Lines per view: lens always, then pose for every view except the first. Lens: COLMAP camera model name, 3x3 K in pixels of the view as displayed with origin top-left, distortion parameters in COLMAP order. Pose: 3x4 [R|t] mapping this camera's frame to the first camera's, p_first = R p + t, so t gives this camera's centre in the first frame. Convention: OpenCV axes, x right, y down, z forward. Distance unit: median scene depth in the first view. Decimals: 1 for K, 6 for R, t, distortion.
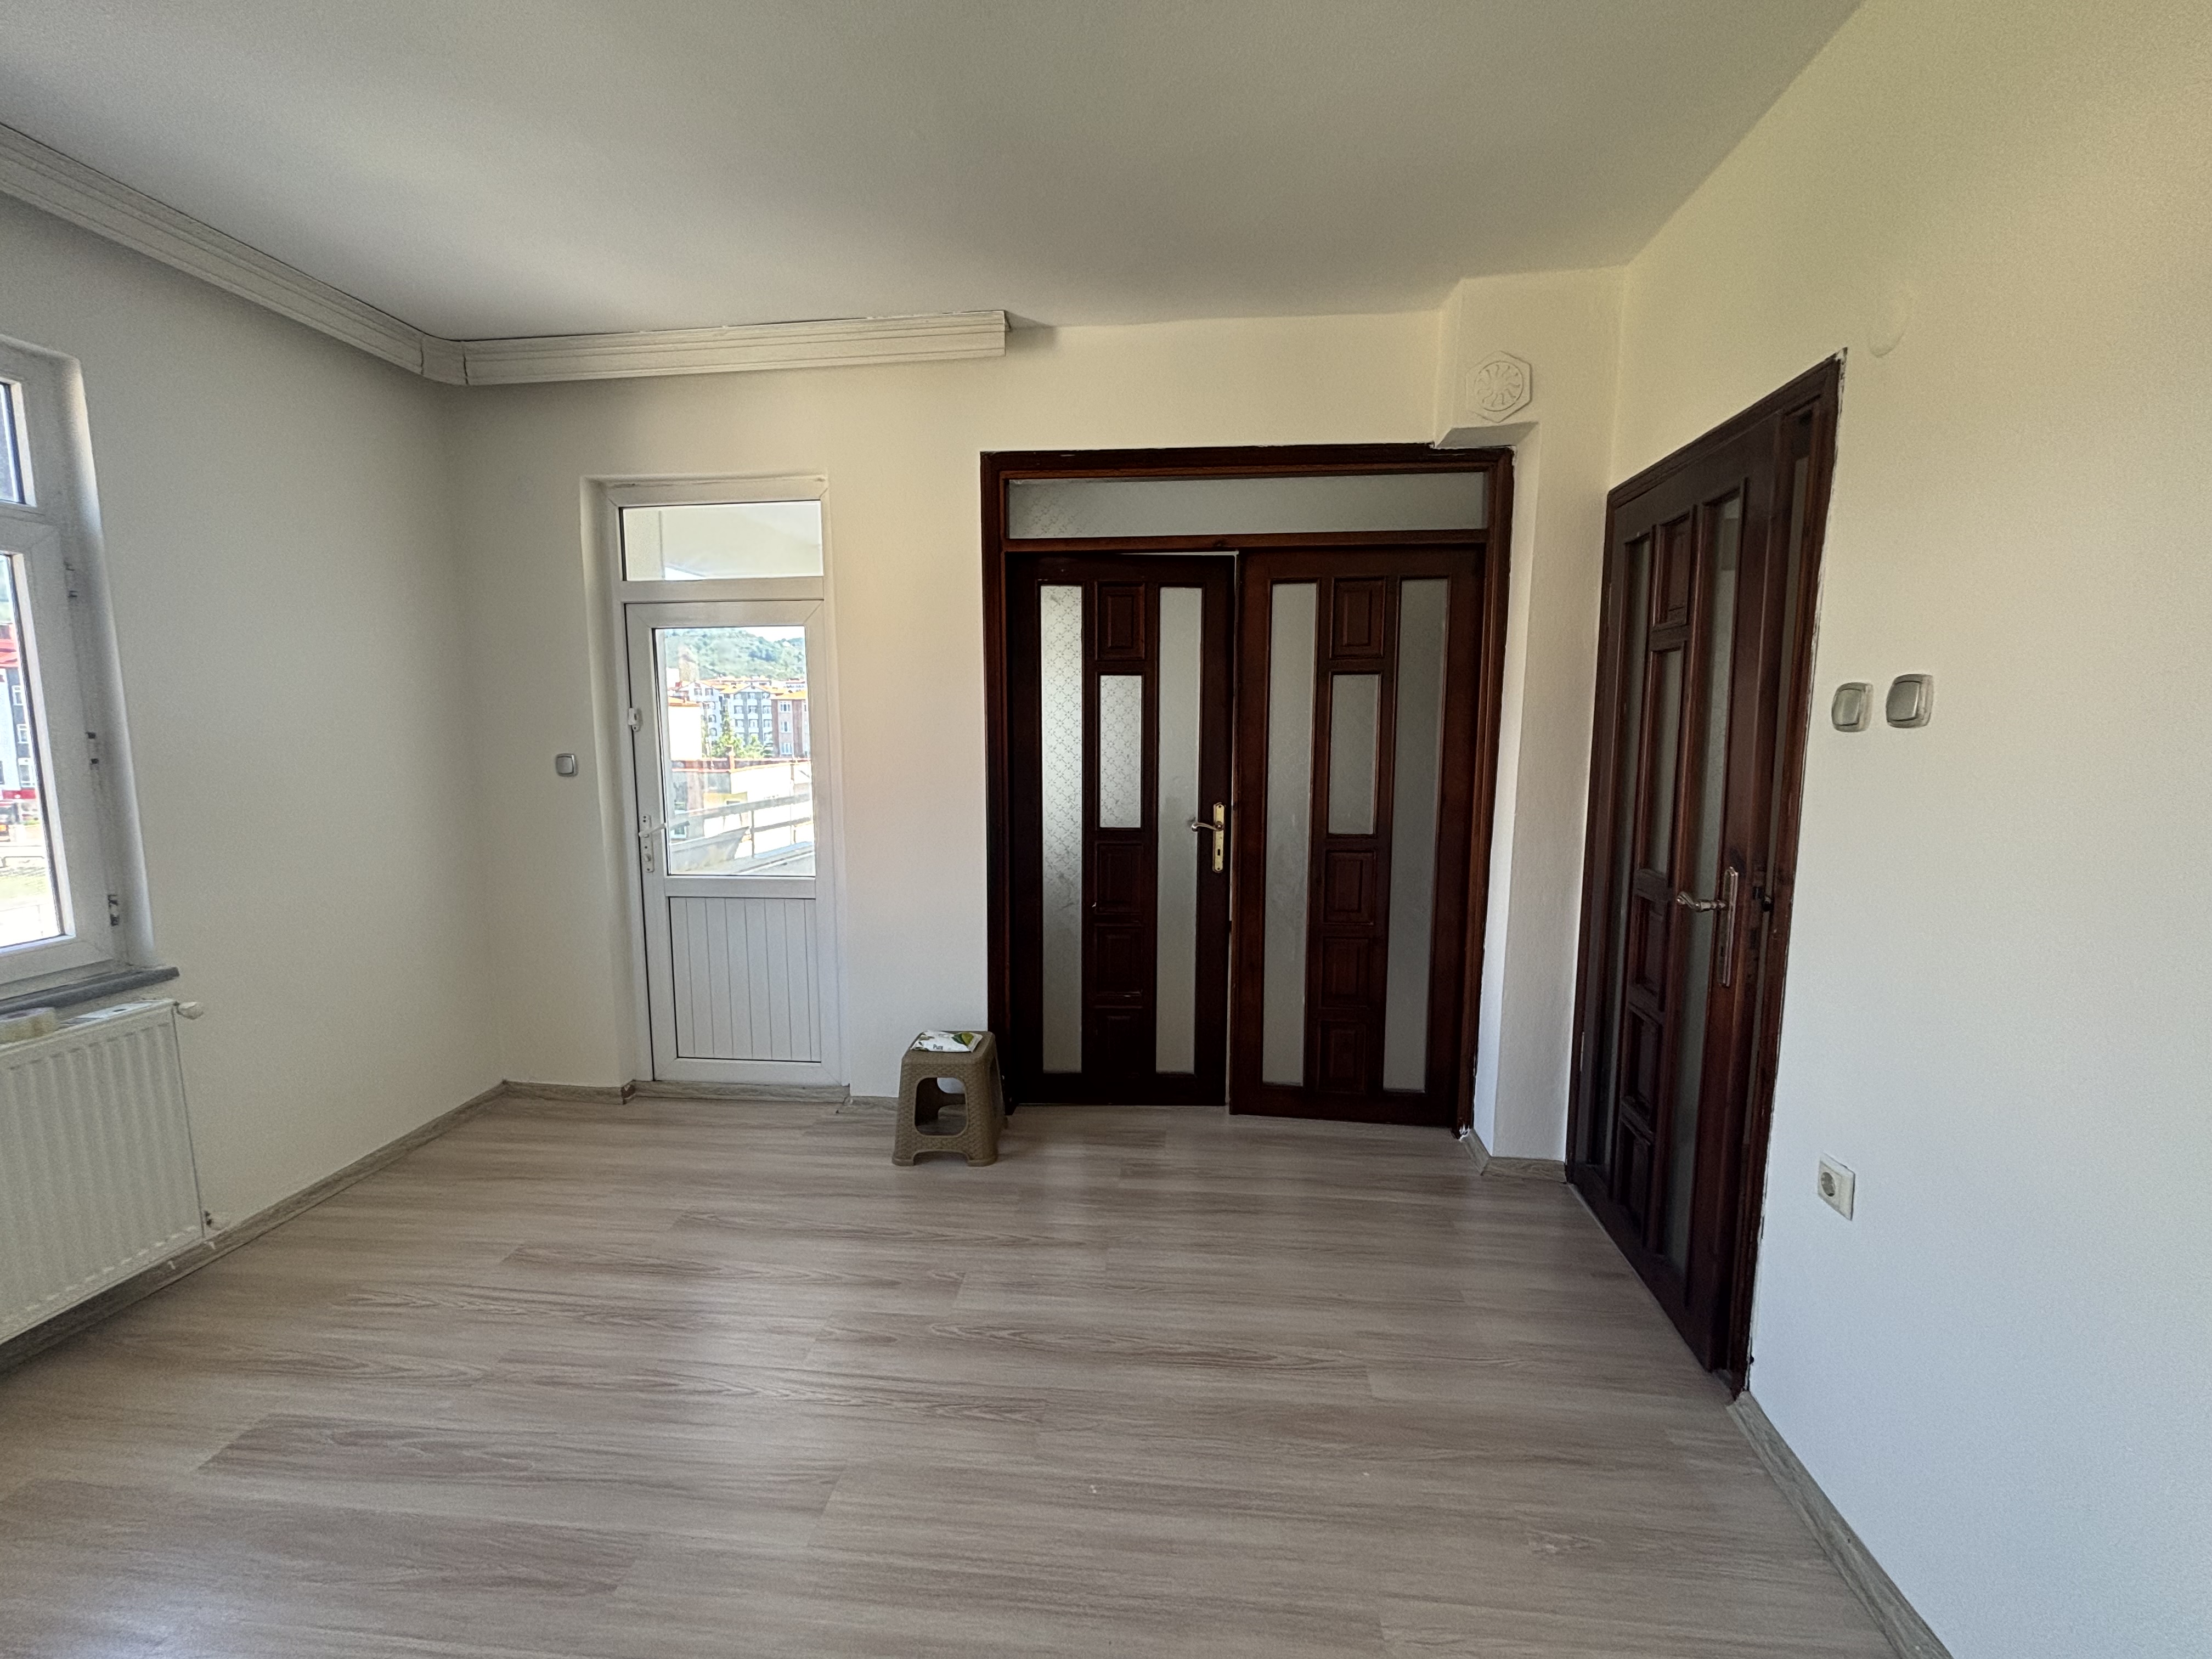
lens RADIAL K [[891.7, 0, 1108.1], [0, 891.7, 818.8], [0, 0, 1]] dist [0.000711, -0.000008]
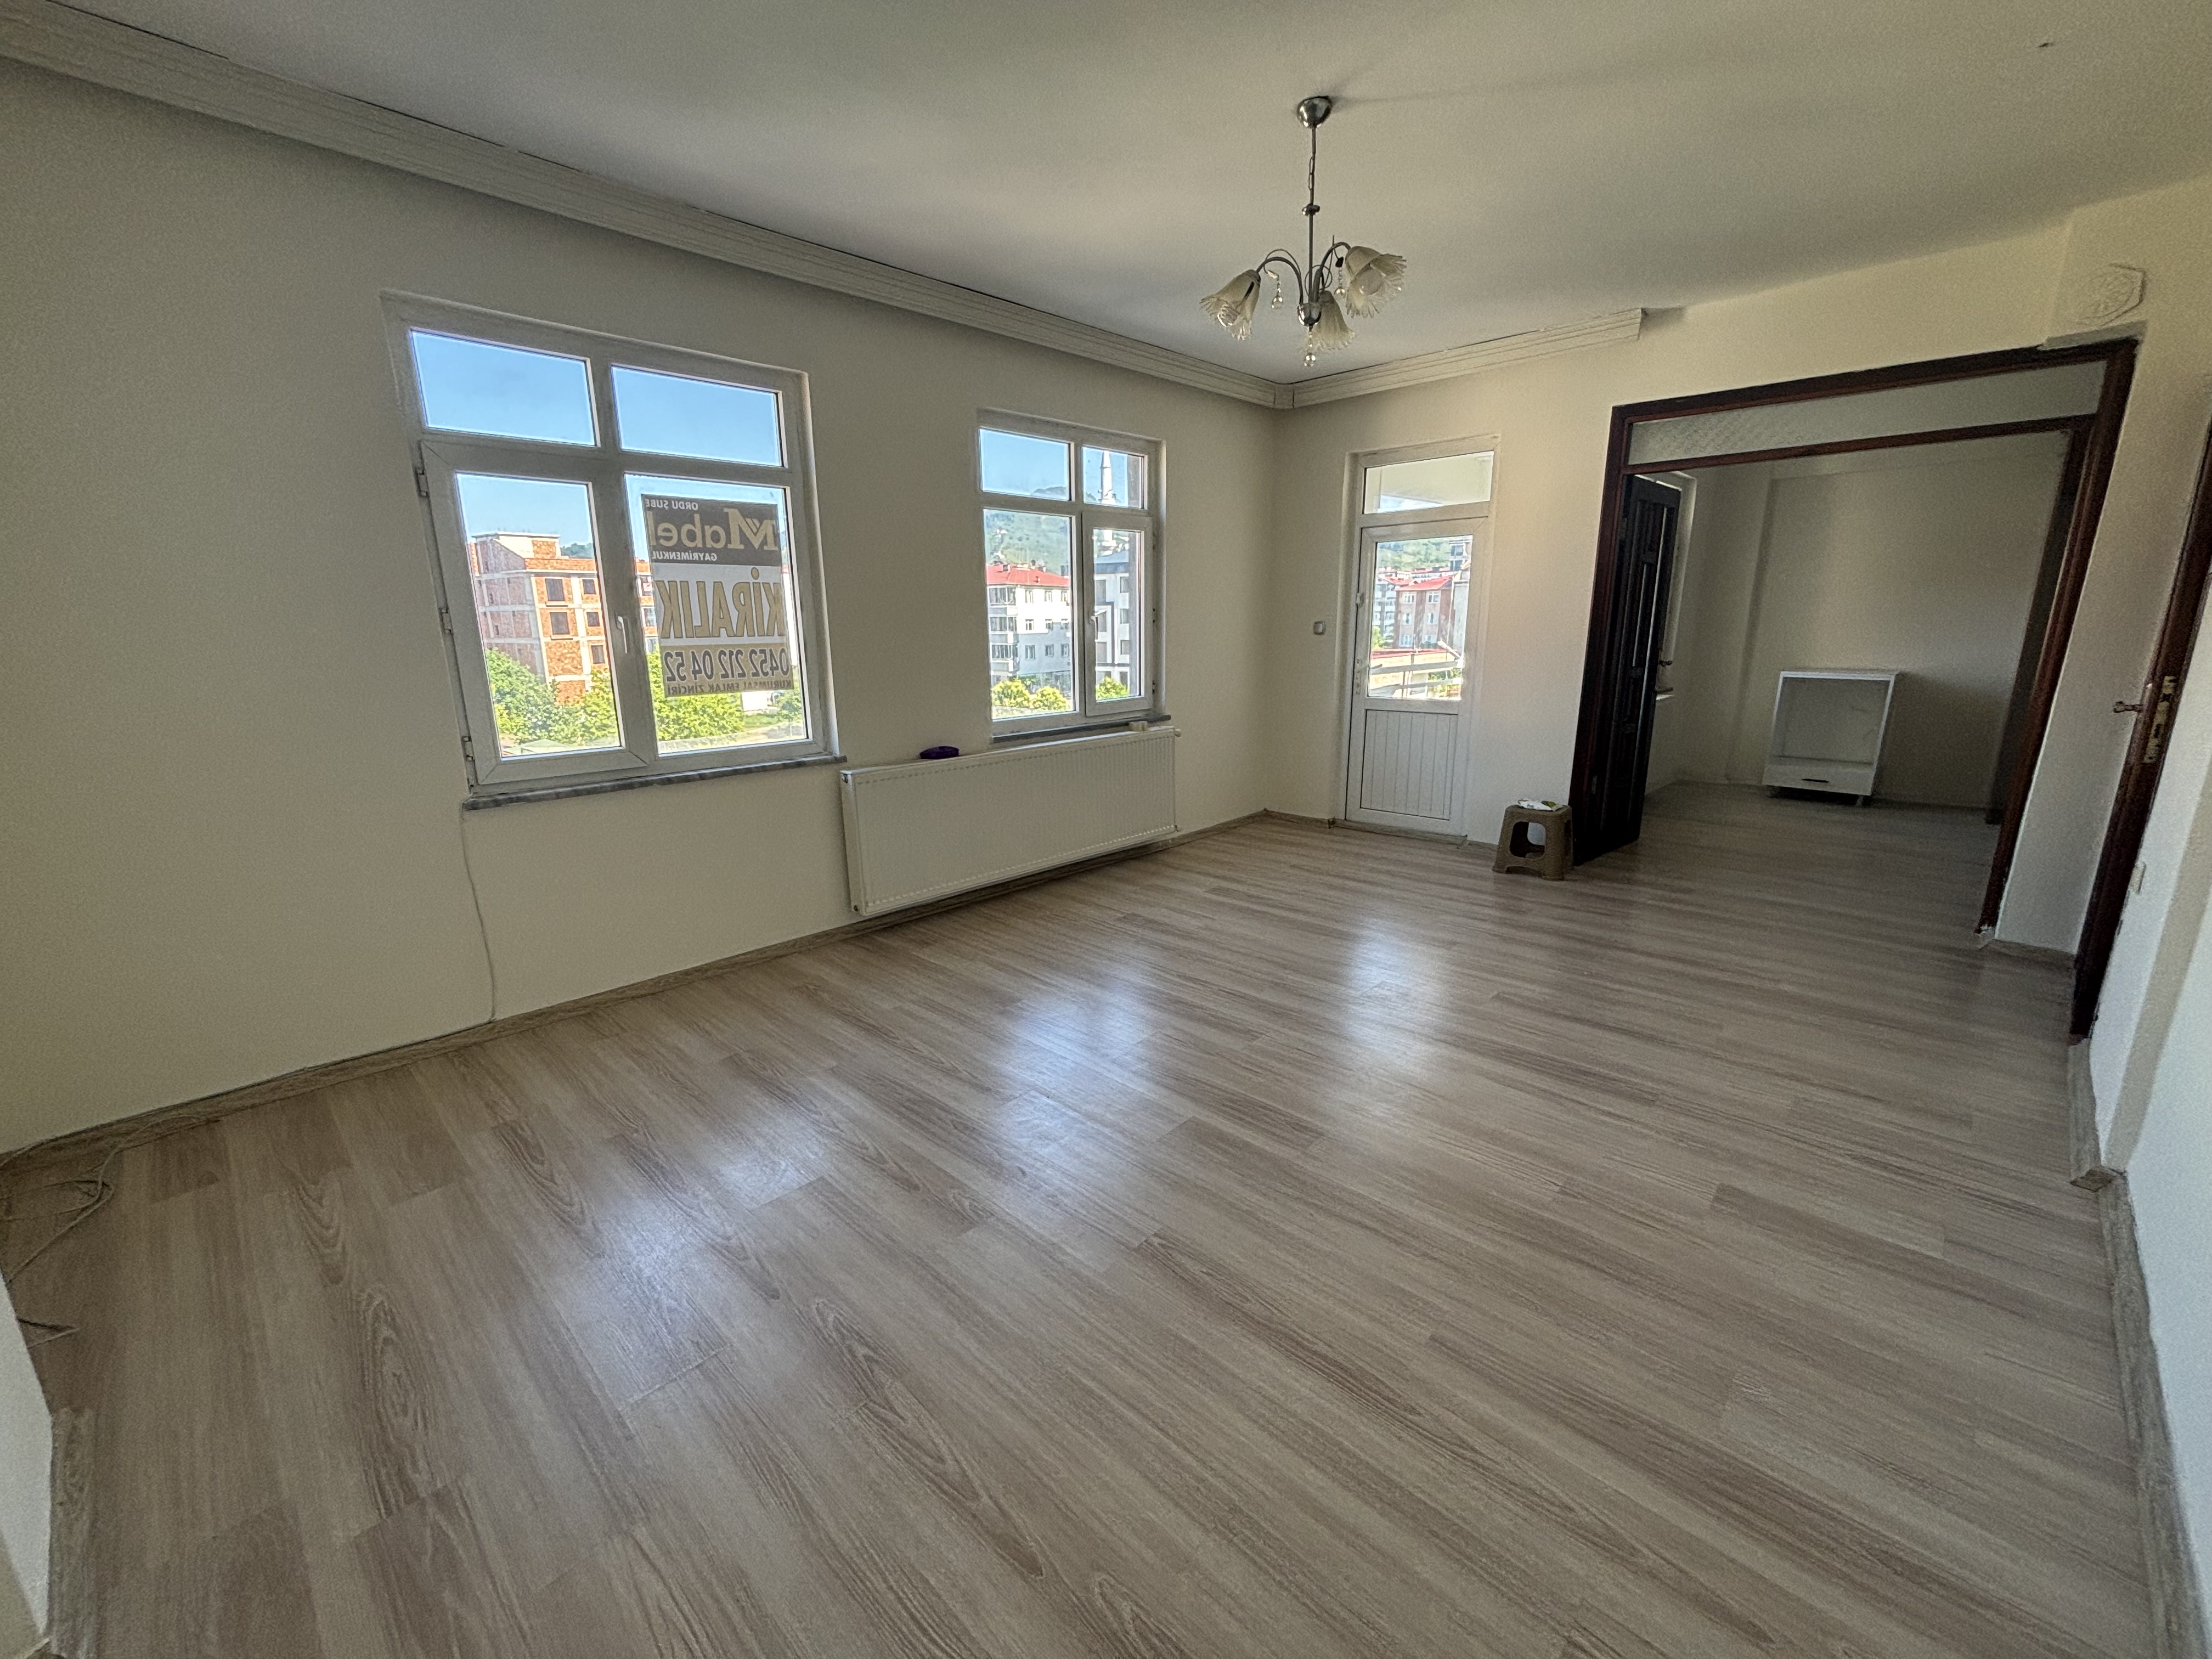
lens RADIAL K [[891.7, 0, 1097.9], [0, 891.7, 827.6], [0, 0, 1]] dist [0.000711, -0.000008]
pose [[0.785368, 0.133786, -0.604399, 0.161087], [-0.058146, 0.987993, 0.143140, 0.106237], [0.616292, -0.077274, 0.783717, -0.686813]]
